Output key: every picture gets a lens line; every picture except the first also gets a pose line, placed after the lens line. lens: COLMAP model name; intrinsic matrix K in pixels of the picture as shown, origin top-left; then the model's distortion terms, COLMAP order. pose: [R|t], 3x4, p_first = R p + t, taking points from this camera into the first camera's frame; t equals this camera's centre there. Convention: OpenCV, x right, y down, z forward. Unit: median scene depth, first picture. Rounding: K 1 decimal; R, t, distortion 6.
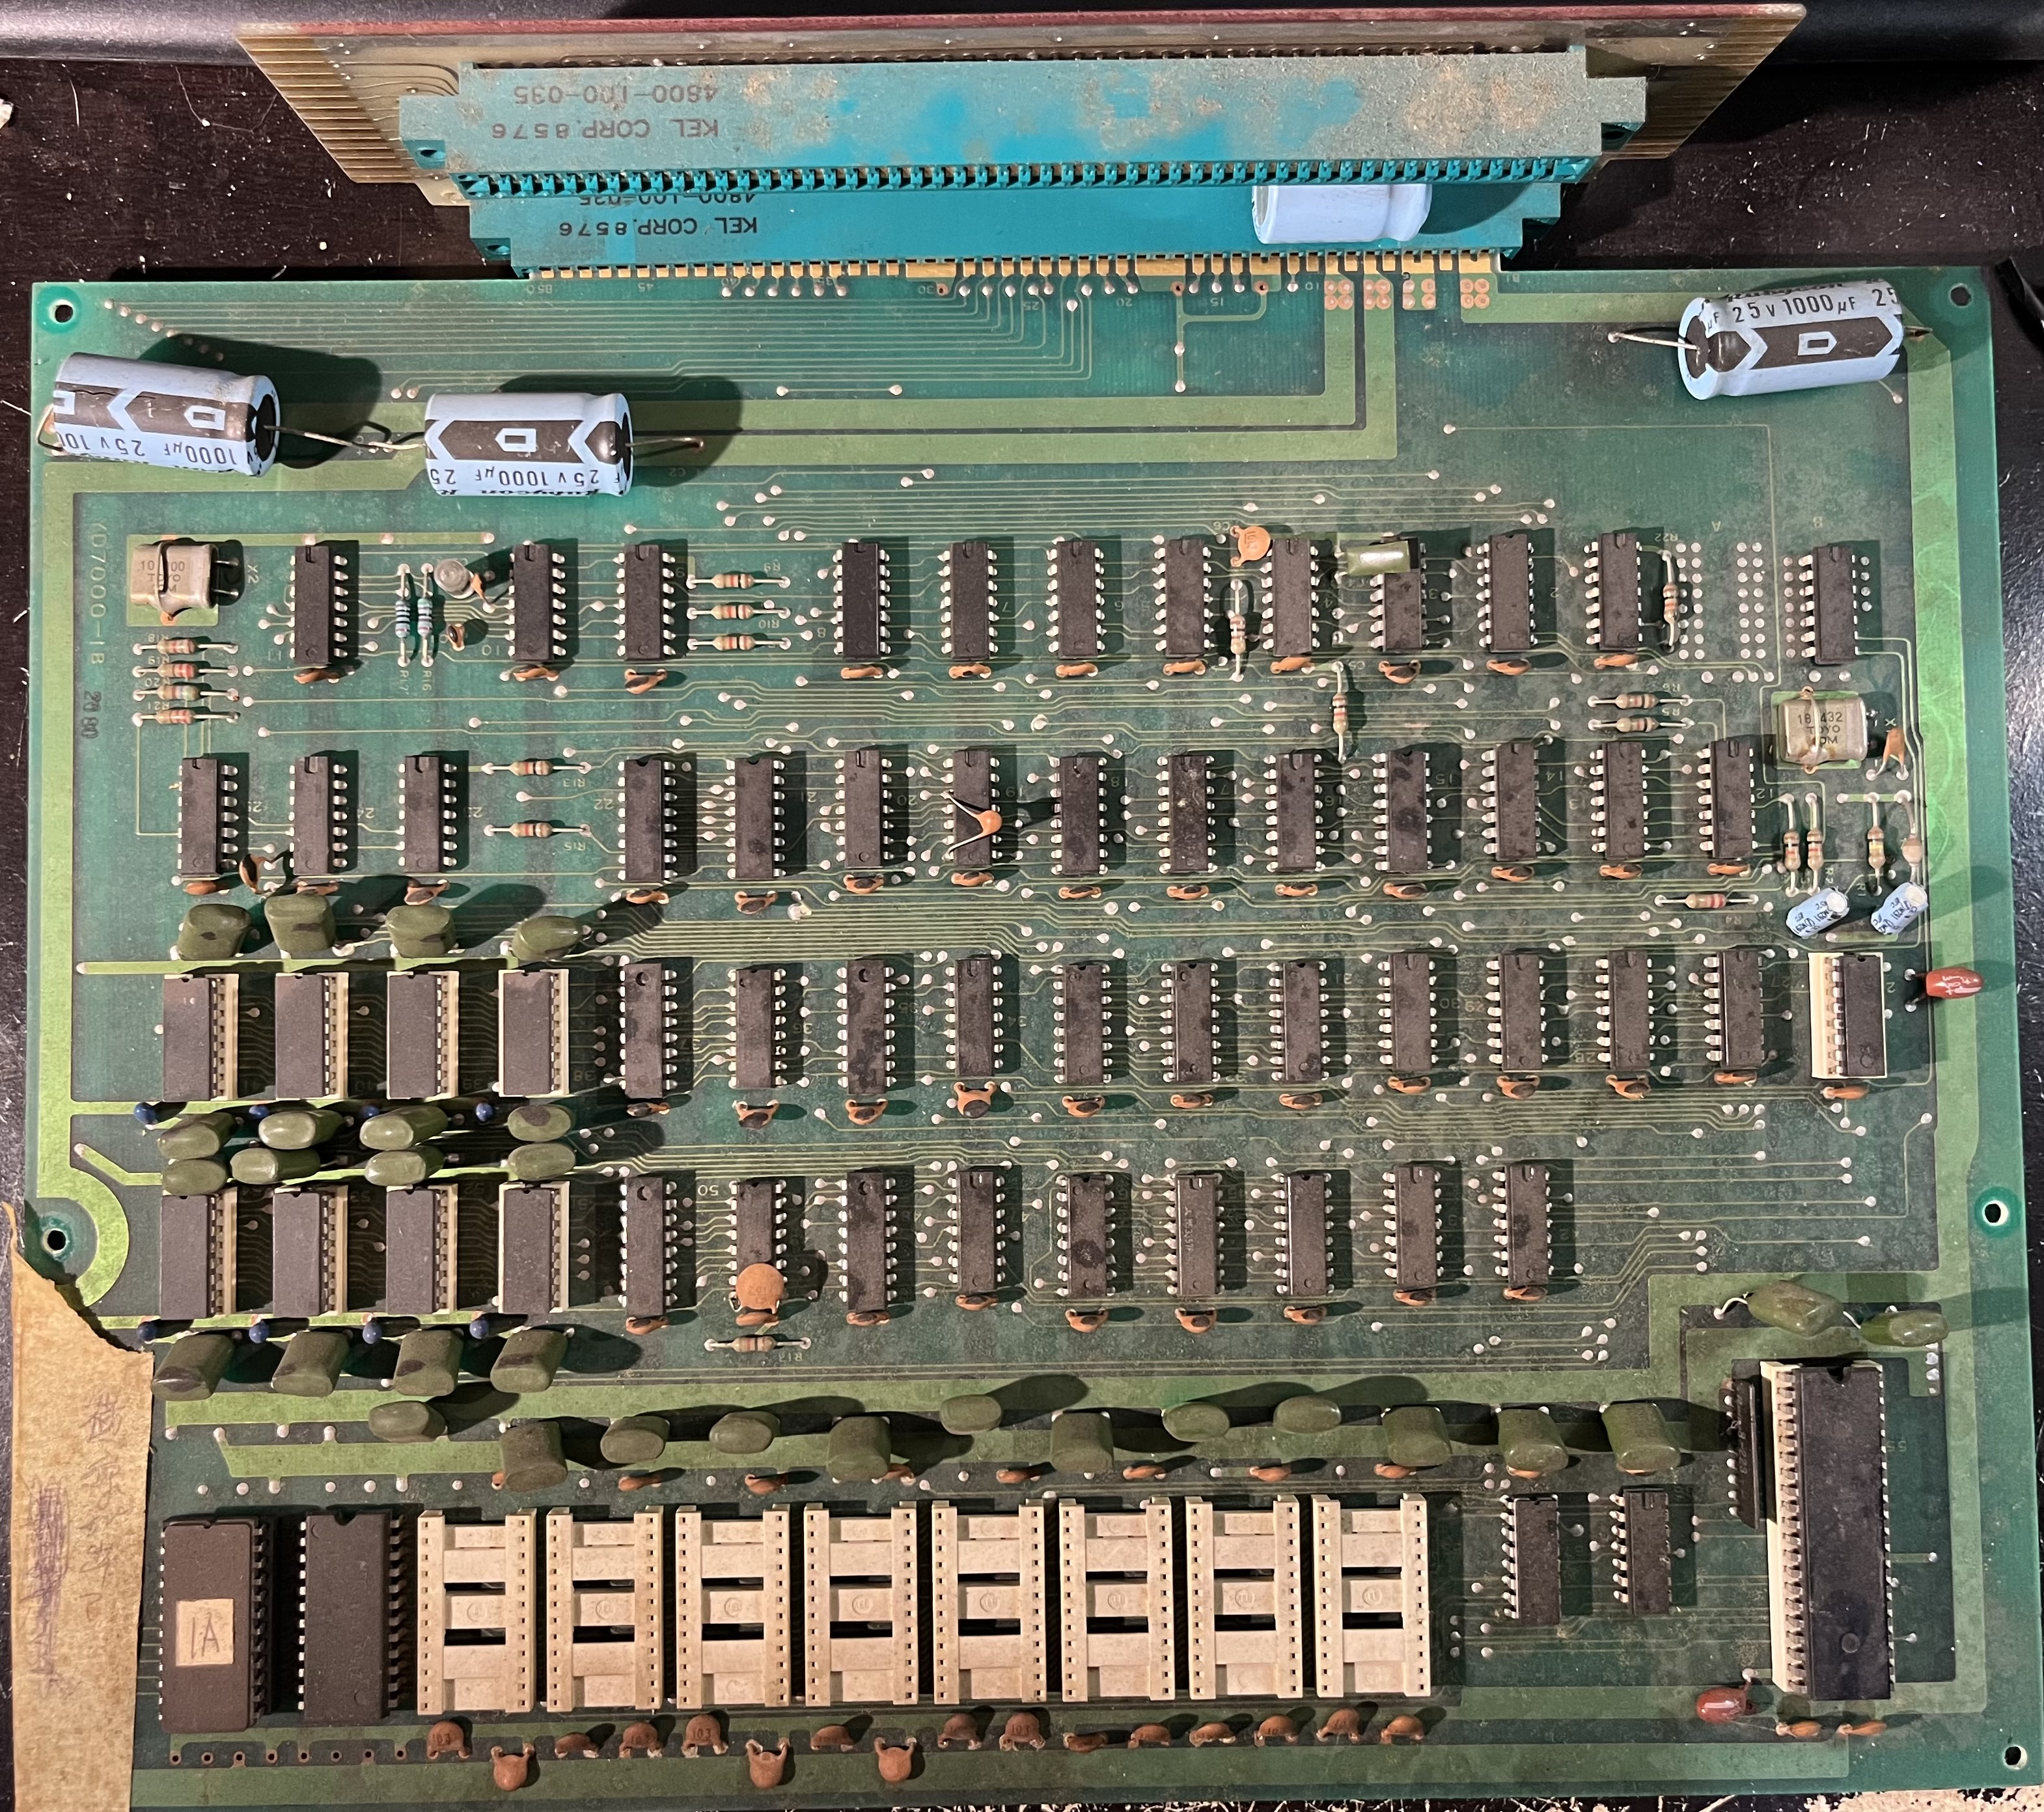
lens RADIAL K [[1920.5, 0, 1021.4], [0, 1920.5, 906.1], [0, 0, 1]] dist [-0.001575, 0.000000]
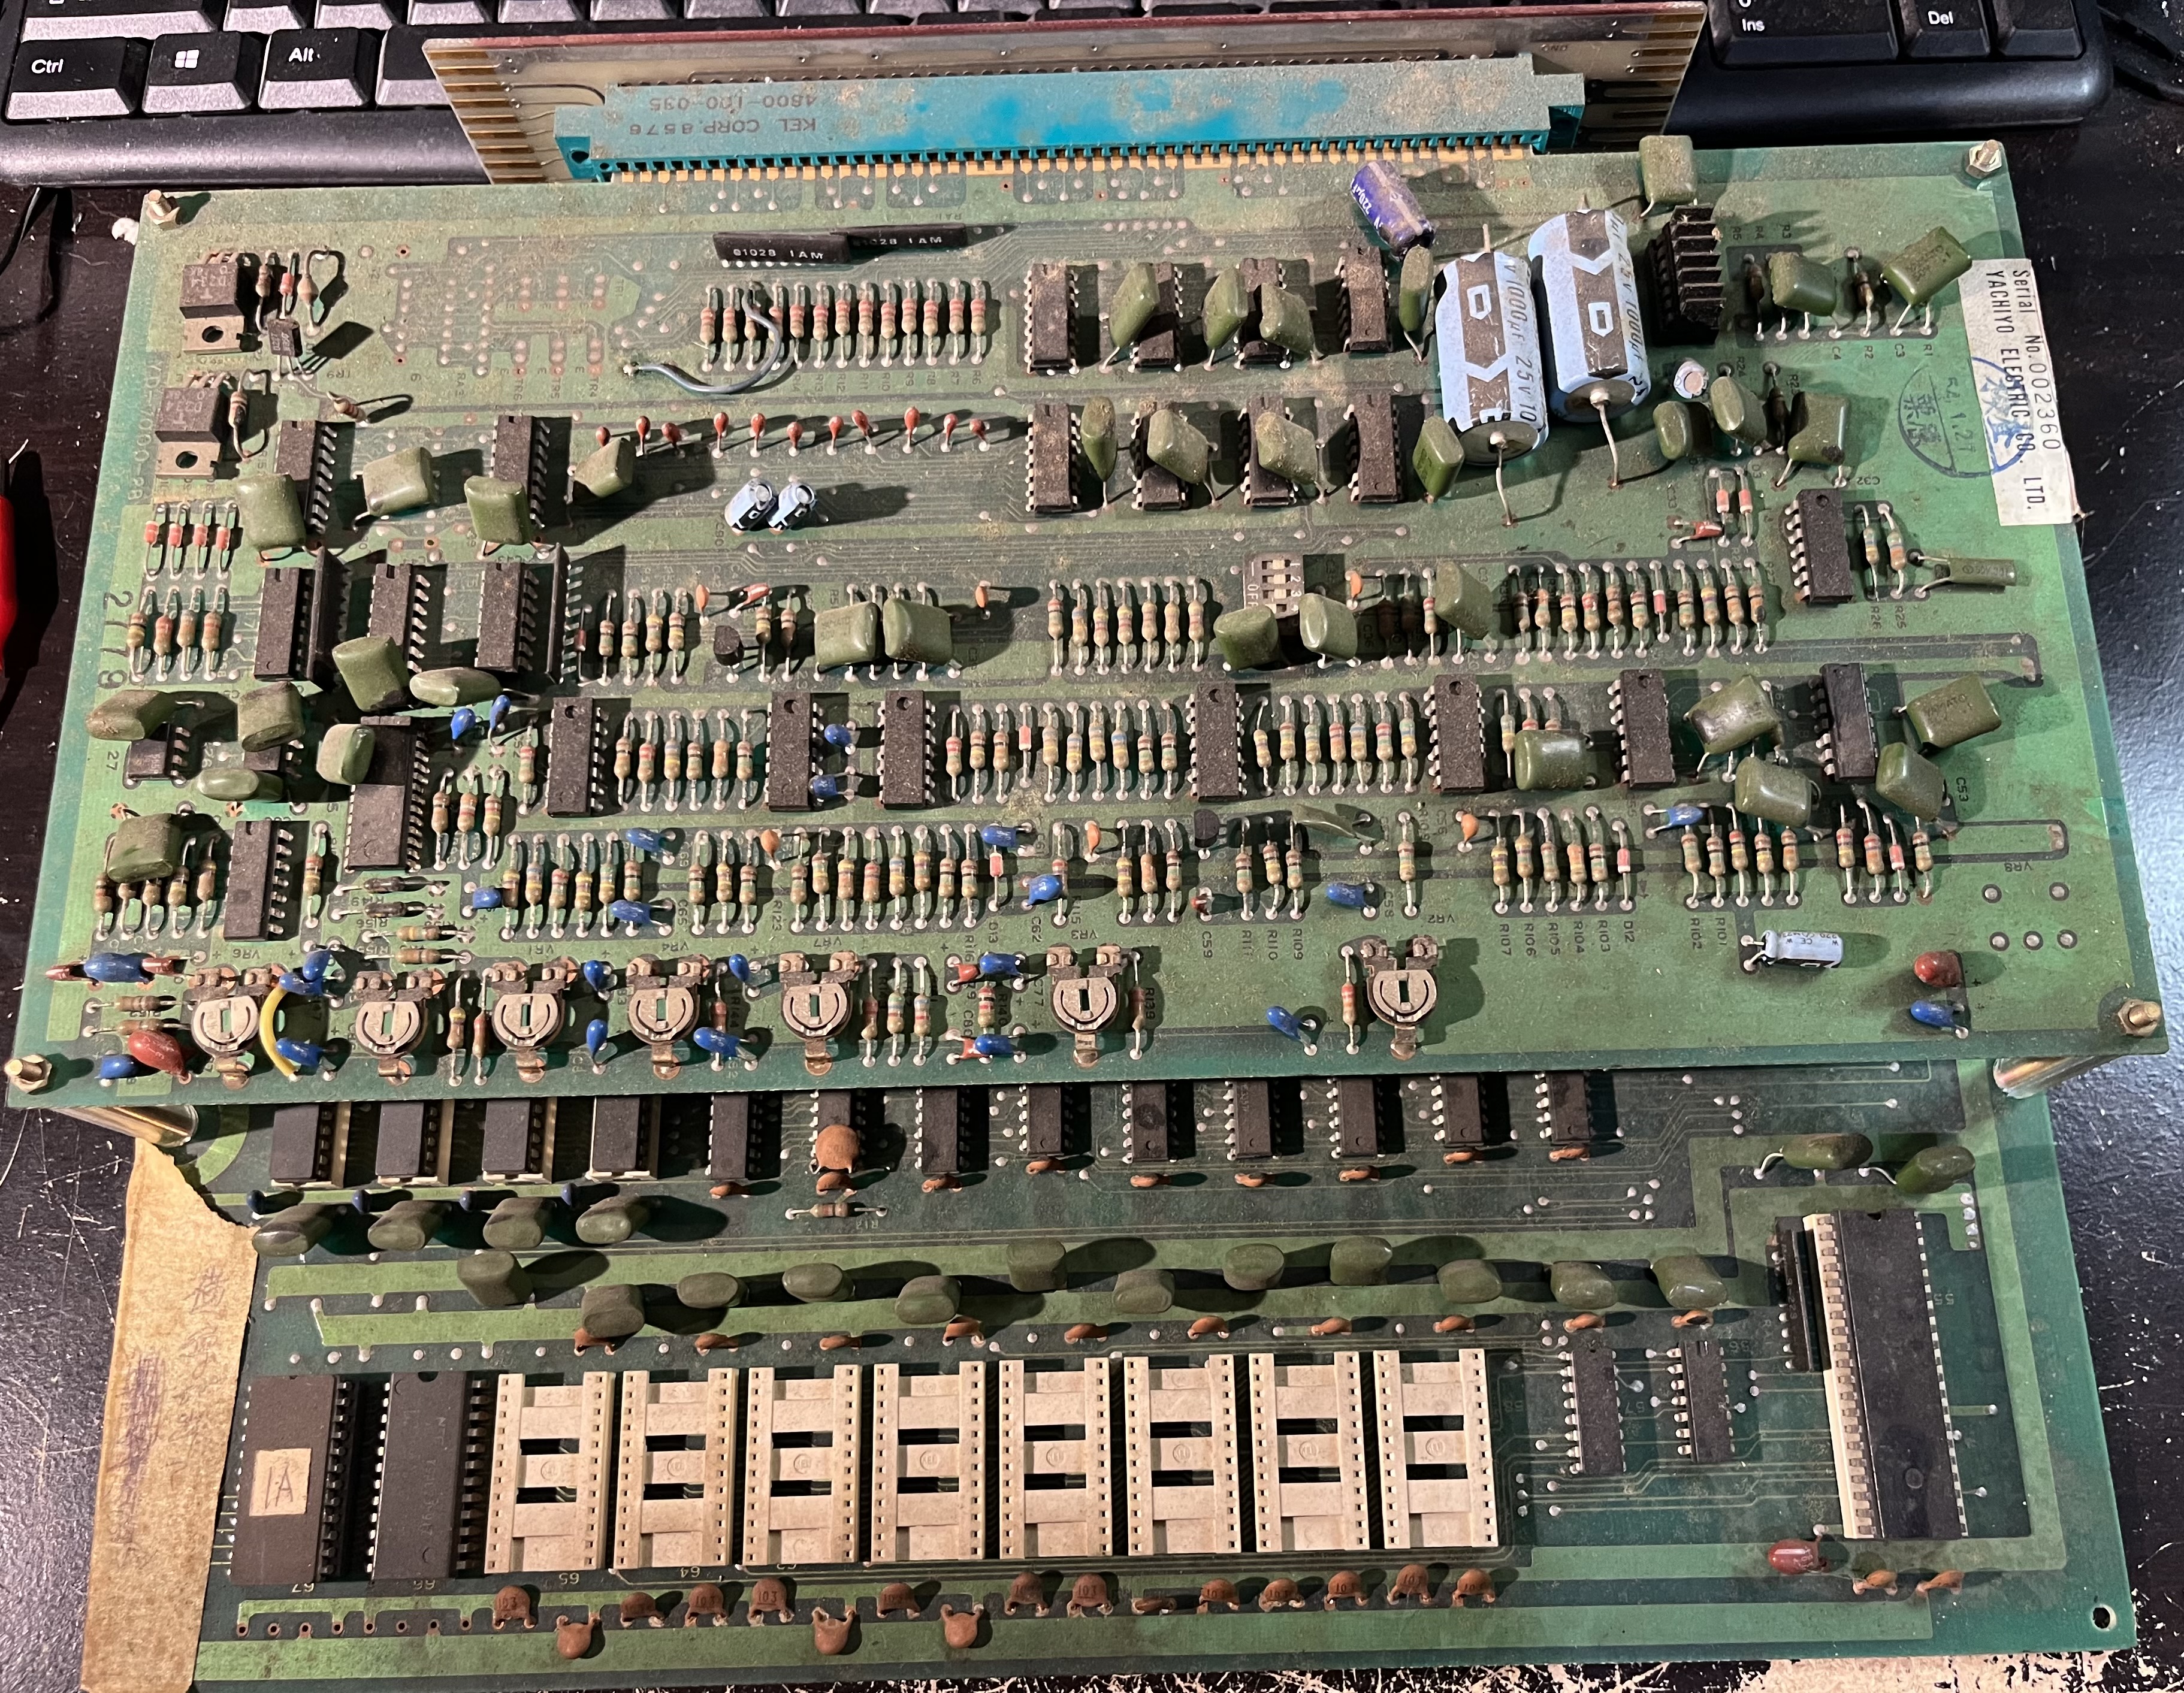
lens RADIAL K [[1763.4, 0, 1152.7], [0, 1763.4, 853.7], [0, 0, 1]] dist [0.006833, -0.022519]
pose [[0.999691, -0.020573, -0.013926, 0.053410], [0.016820, 0.973037, -0.230036, 0.266304], [0.018283, 0.229730, 0.973083, 0.023640]]
